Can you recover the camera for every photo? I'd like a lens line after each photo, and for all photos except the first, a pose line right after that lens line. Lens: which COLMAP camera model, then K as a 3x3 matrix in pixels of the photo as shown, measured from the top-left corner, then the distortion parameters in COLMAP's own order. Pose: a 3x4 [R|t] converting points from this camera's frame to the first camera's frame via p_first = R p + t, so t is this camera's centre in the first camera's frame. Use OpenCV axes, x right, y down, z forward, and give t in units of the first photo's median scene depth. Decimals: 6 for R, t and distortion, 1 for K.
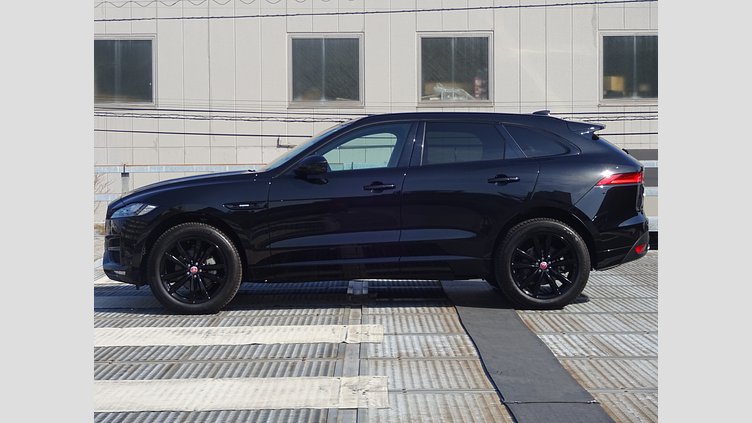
lens RADIAL K [[1884.3, 0, 370.1], [0, 1884.3, 217.0], [0, 0, 1]] dist [0.245910, 0.000000]
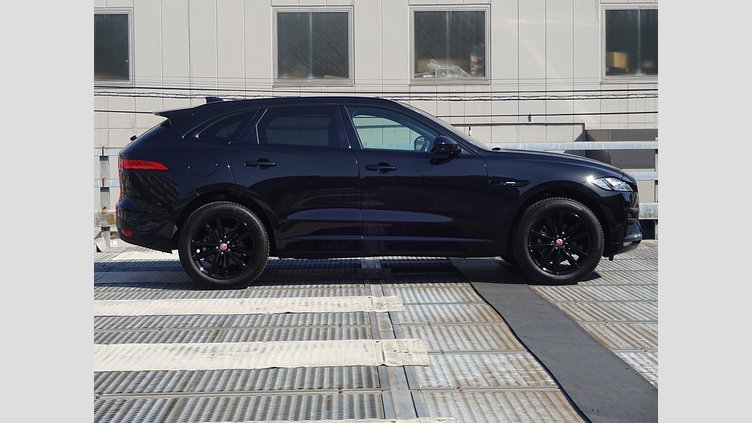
lens RADIAL K [[1884.3, 0, 380.3], [0, 1884.3, 207.6], [0, 0, 1]] dist [0.245910, 0.000000]
pose [[0.999790, -0.003528, 0.020171, -0.028449], [0.003427, 0.999981, 0.005081, -0.005184], [-0.020188, -0.005011, 0.999784, 0.168257]]
